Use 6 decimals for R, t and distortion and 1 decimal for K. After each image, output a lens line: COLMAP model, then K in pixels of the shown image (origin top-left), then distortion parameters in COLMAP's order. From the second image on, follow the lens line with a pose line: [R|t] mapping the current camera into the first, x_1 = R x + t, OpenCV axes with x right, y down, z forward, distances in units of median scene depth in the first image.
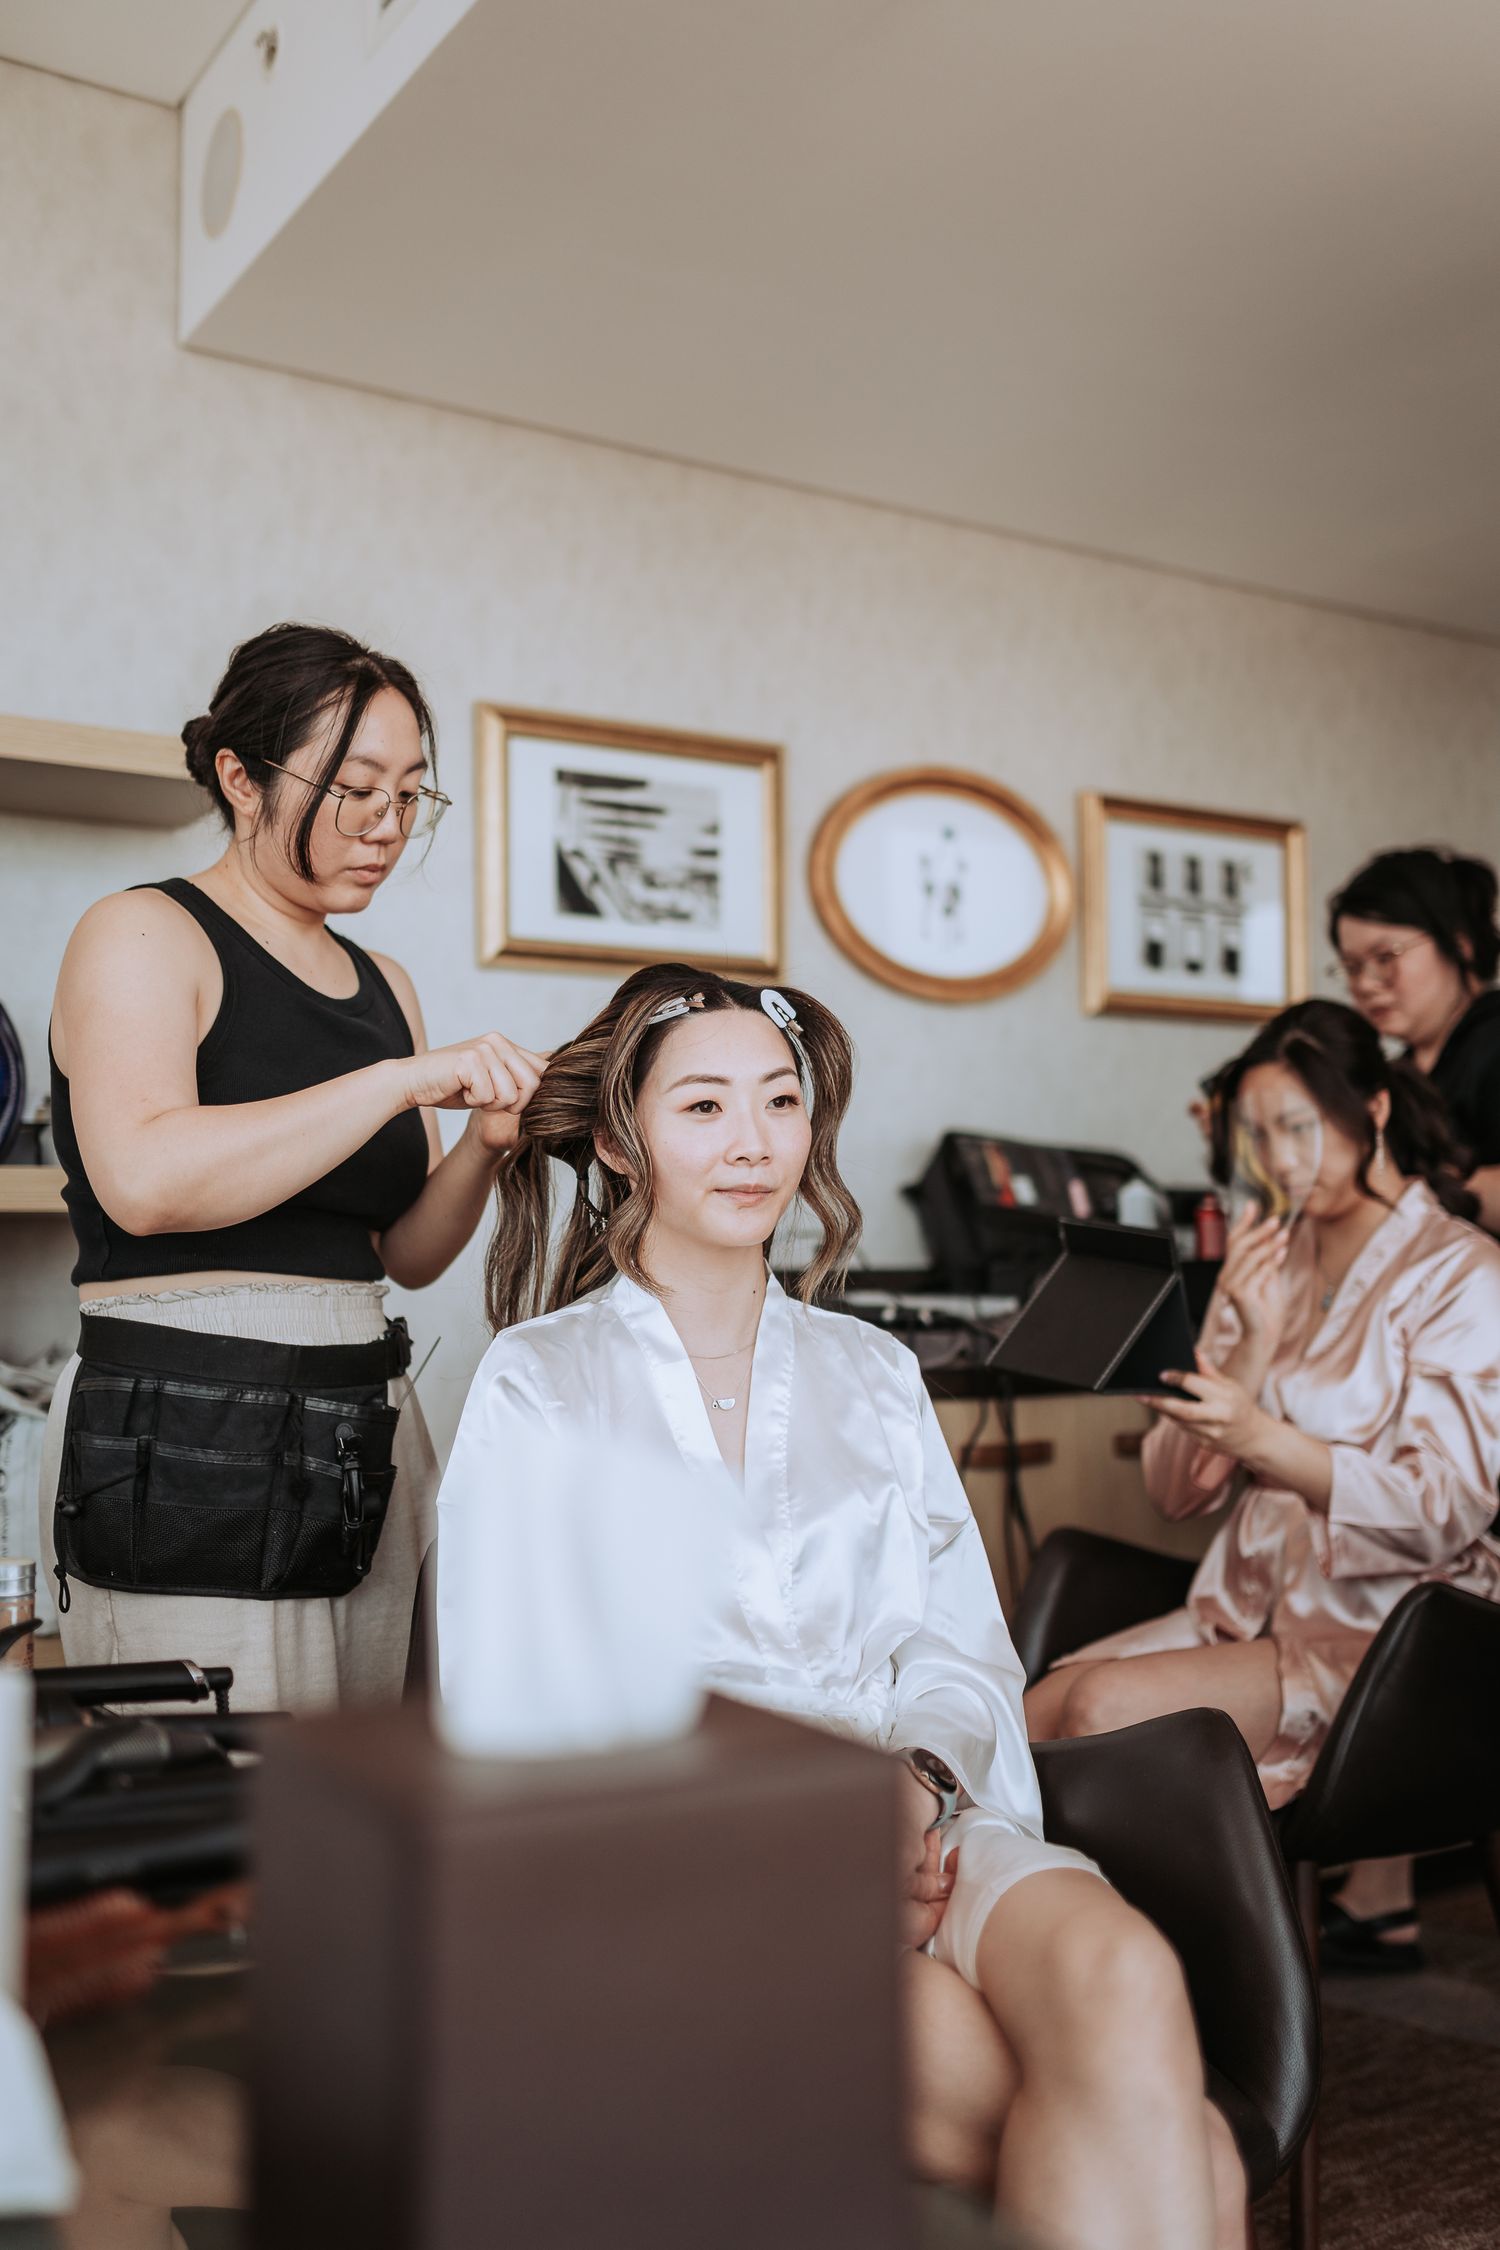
lens RADIAL K [[2111.8, 0, 836.1], [0, 2111.8, 1175.7], [0, 0, 1]] dist [-0.007615, 0.000000]
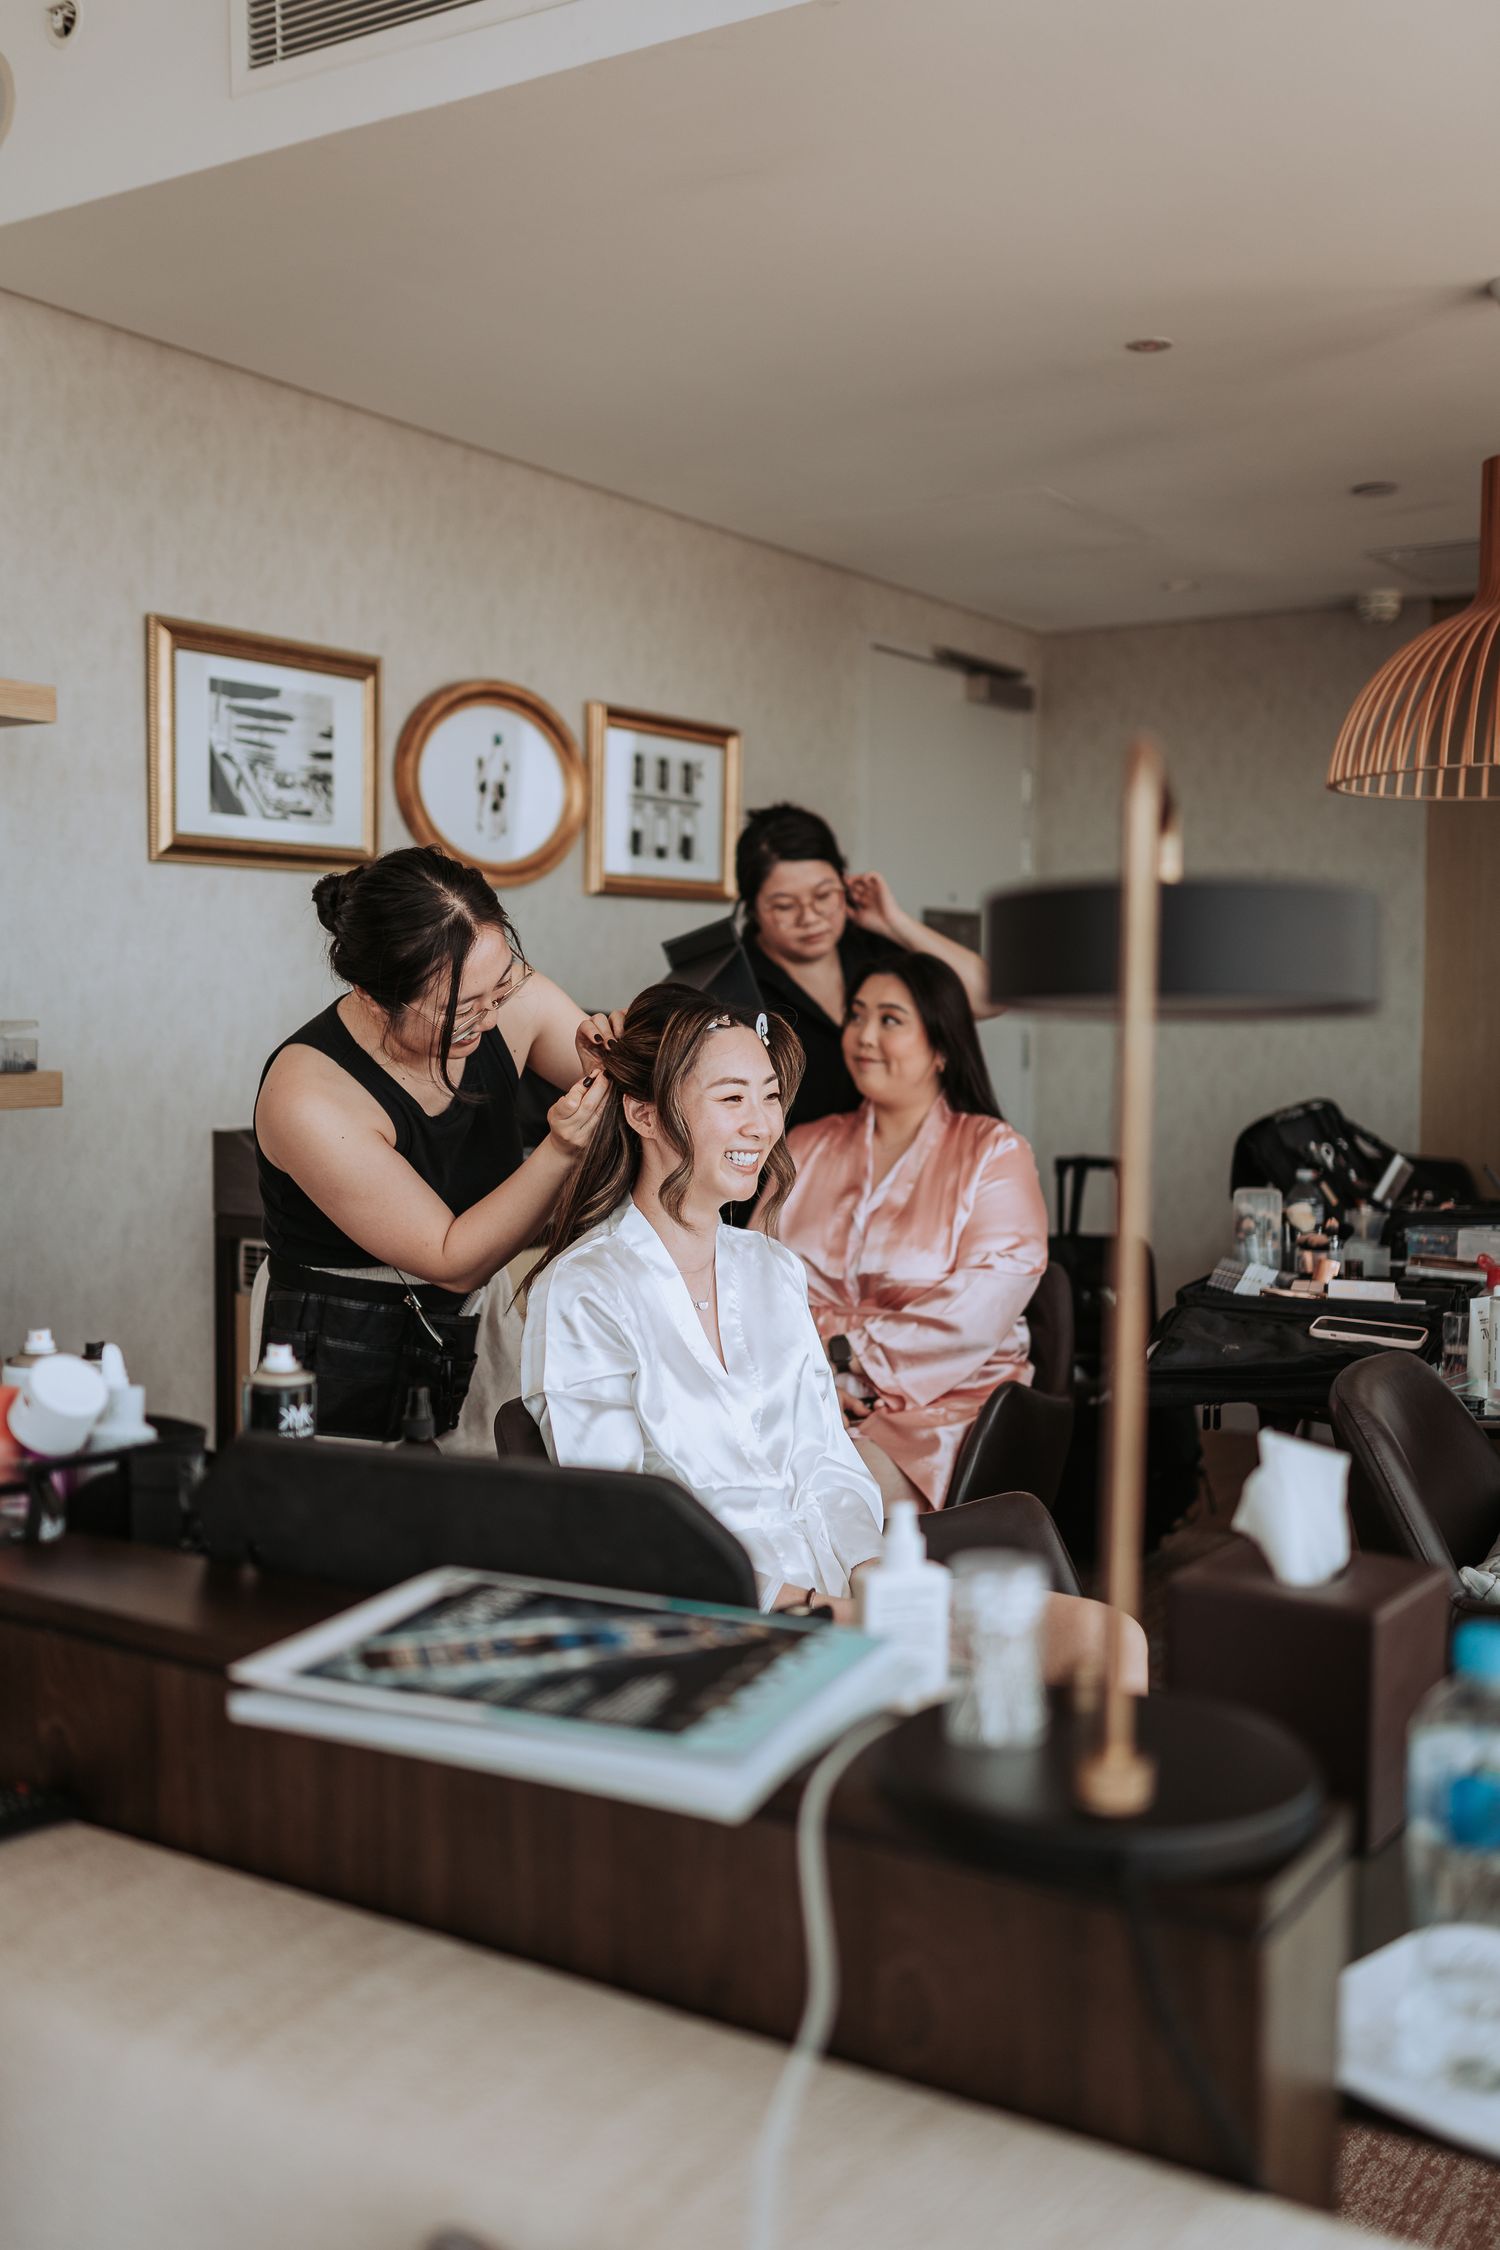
lens RADIAL K [[2111.8, 0, 834.9], [0, 2111.8, 1148.8], [0, 0, 1]] dist [-0.007615, 0.000000]
pose [[0.902667, -0.009090, 0.430243, -0.306505], [-0.041782, 0.993202, 0.108644, -0.080367], [-0.428306, -0.116045, 0.896152, -0.148582]]
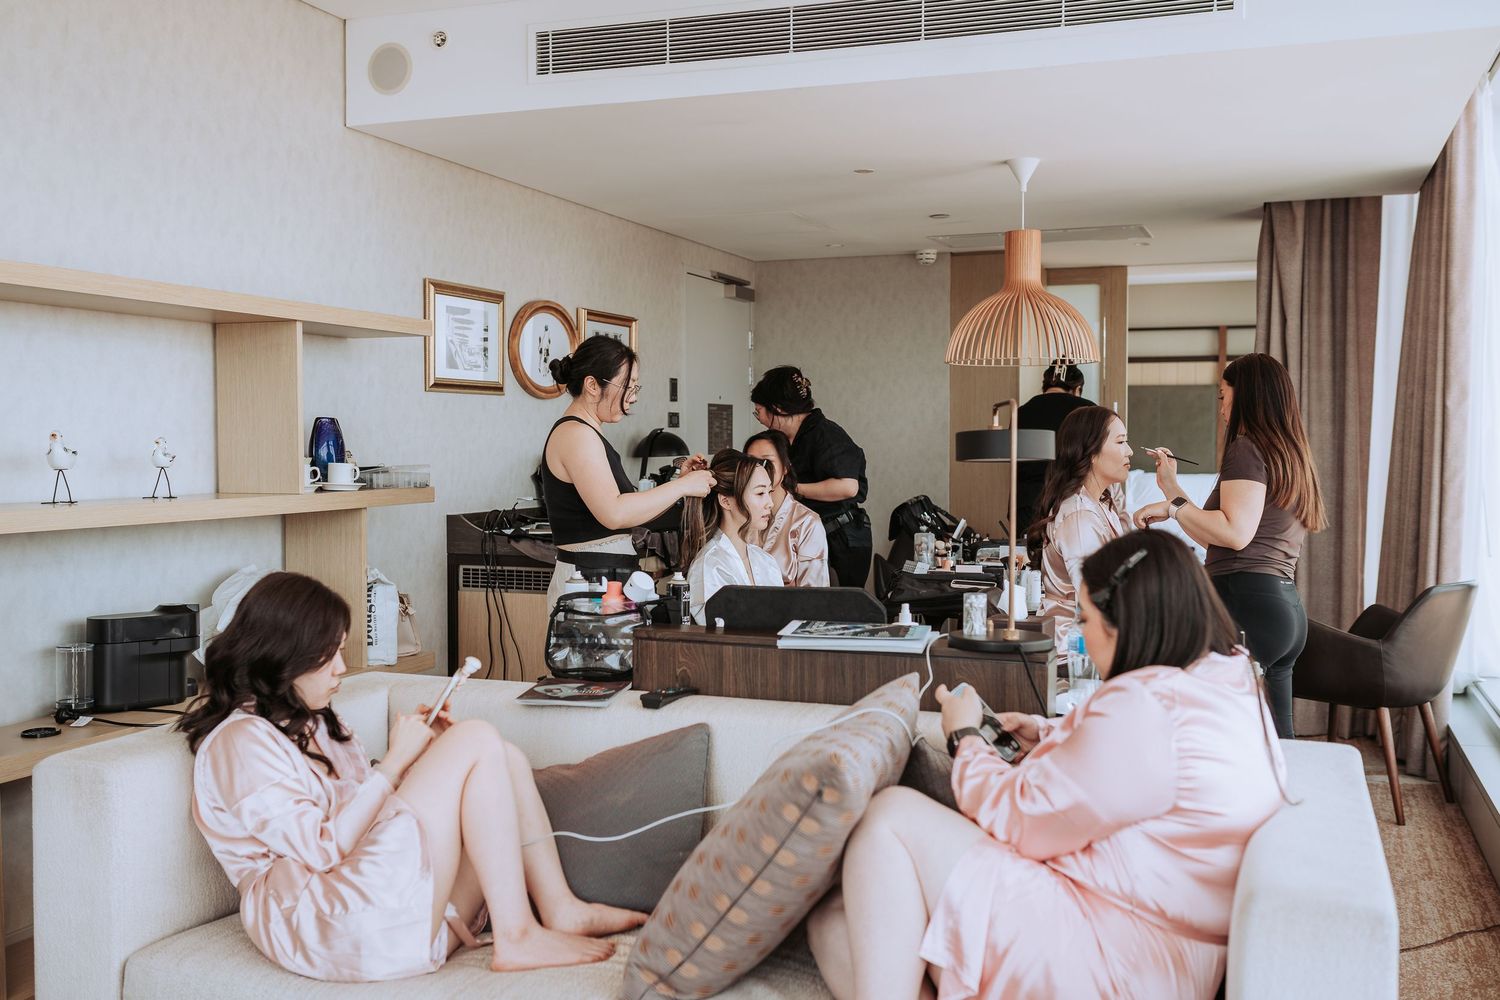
lens RADIAL K [[1407.9, 0, 818.7], [0, 1407.9, 526.9], [0, 0, 1]] dist [-0.007615, 0.000000]
pose [[0.784933, -0.019978, 0.619258, -0.773589], [-0.044451, 0.995089, 0.088446, -0.101346], [-0.617984, -0.096951, 0.780190, -0.513273]]
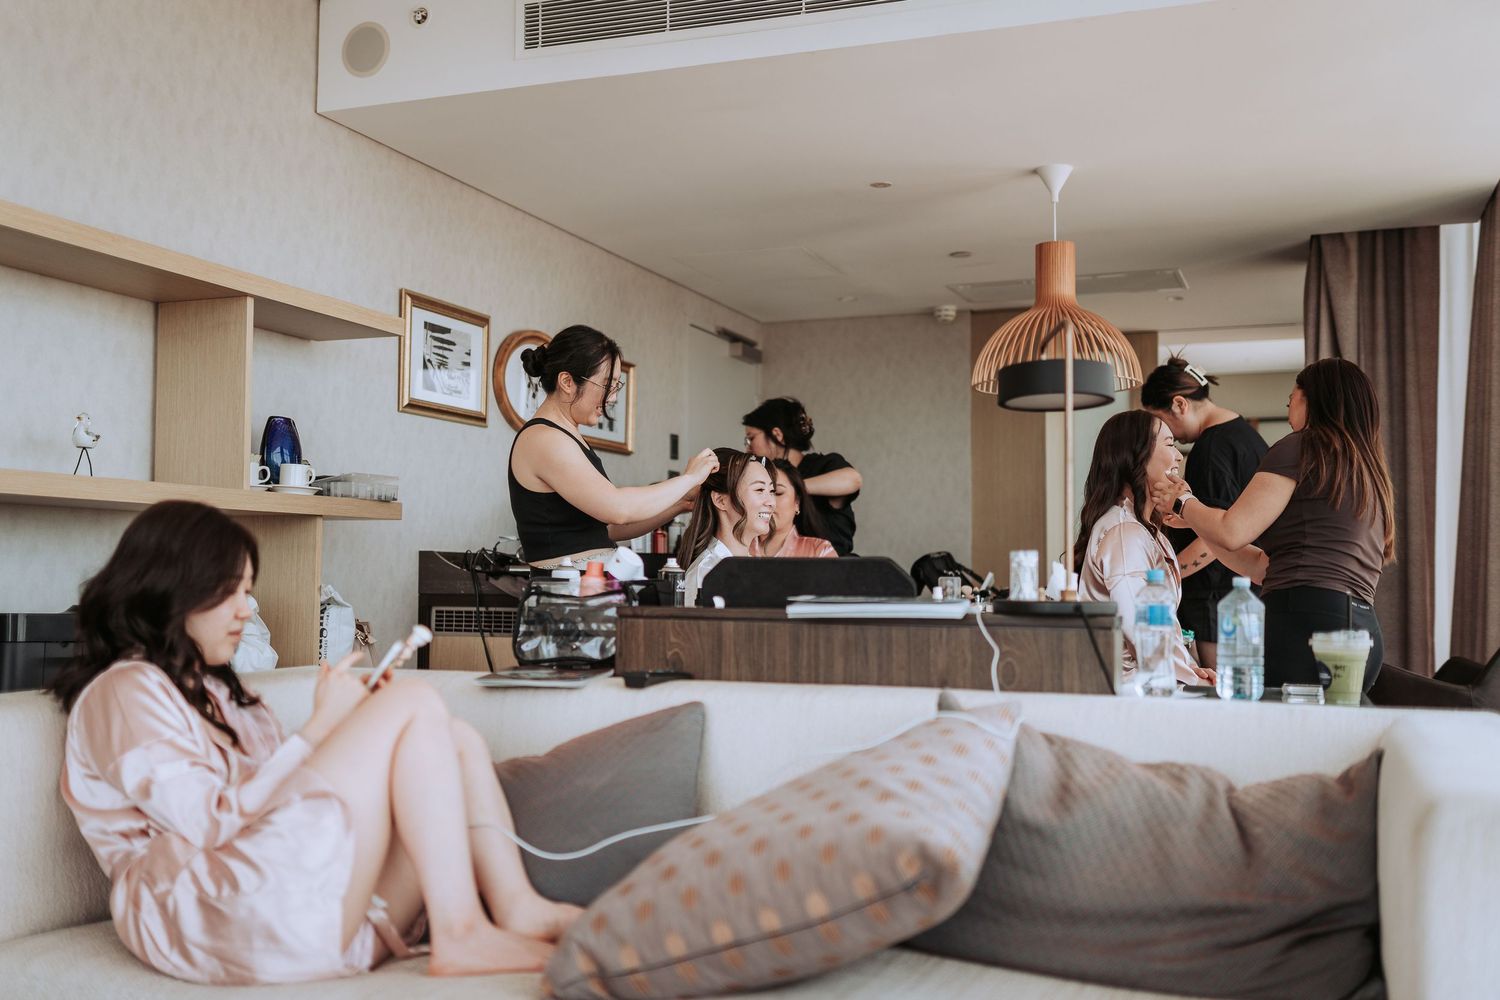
lens RADIAL K [[1444.7, 0, 815.5], [0, 1444.7, 534.0], [0, 0, 1]] dist [-0.004268, 0.000000]
pose [[0.789924, 0.037795, 0.612039, -0.700783], [-0.044885, 0.998985, -0.003760, 0.013266], [-0.611559, -0.024502, 0.790819, -0.420987]]
